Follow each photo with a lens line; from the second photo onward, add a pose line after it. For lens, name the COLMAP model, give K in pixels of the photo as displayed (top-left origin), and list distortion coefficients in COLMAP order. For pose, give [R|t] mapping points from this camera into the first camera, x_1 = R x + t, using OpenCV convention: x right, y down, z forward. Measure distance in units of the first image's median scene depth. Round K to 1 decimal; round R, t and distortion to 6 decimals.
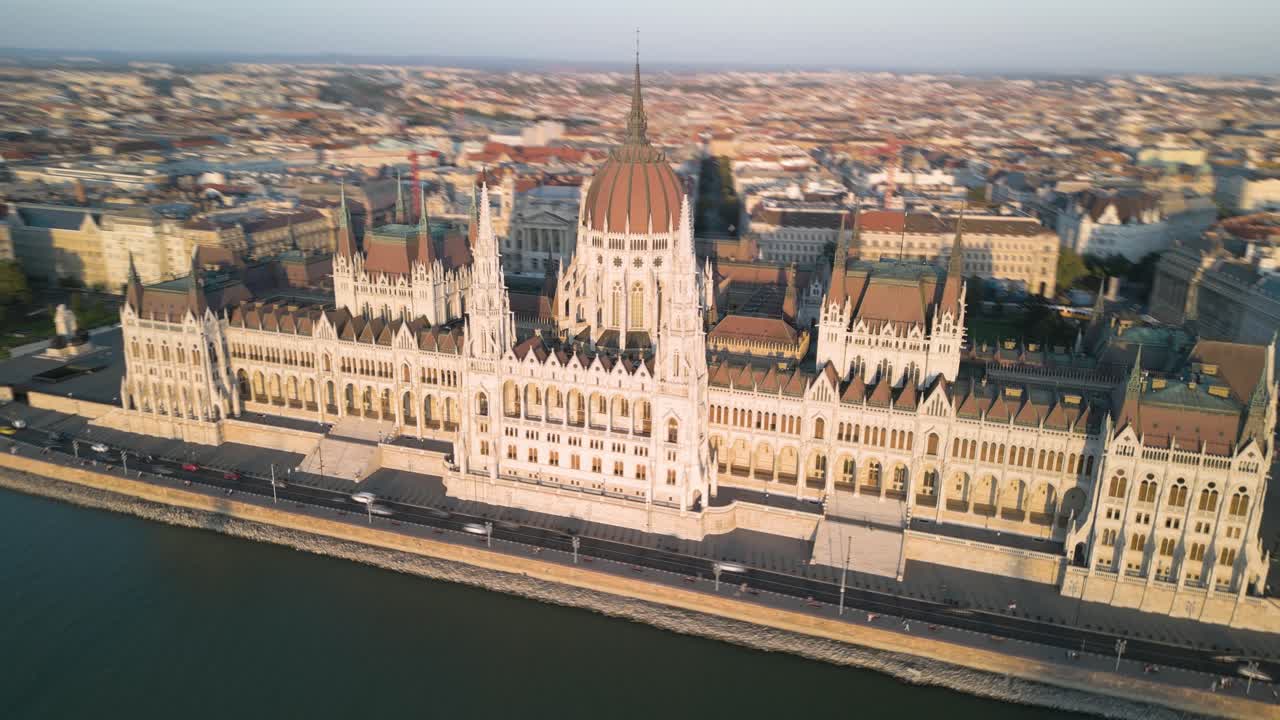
lens RADIAL K [[934.5, 0, 640.0], [0, 934.5, 360.0], [0, 0, 1]] dist [0.087694, -0.090894]
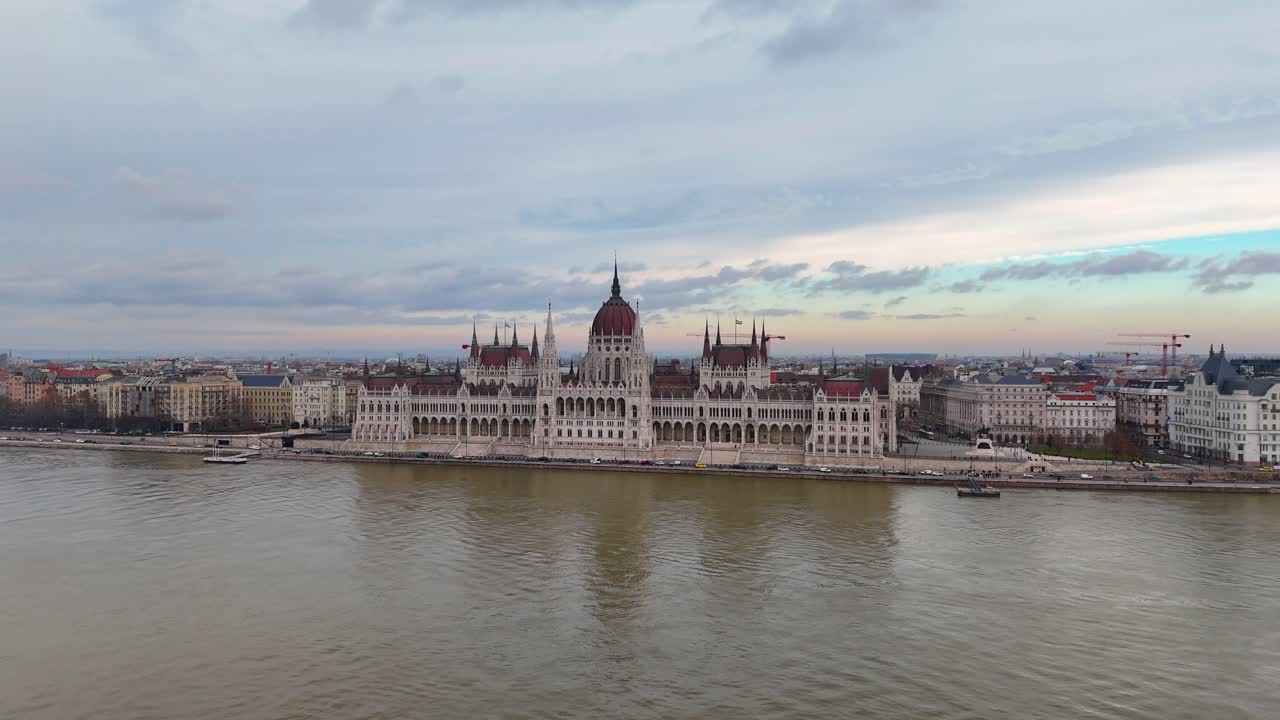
lens RADIAL K [[905.0, 0, 640.0], [0, 905.0, 360.0], [0, 0, 1]] dist [0.233412, -0.387612]
pose [[0.999318, -0.013884, 0.034220, -0.024489], [0.023510, 0.953785, -0.299568, 0.596104], [-0.028480, 0.300168, 0.953461, -1.075243]]
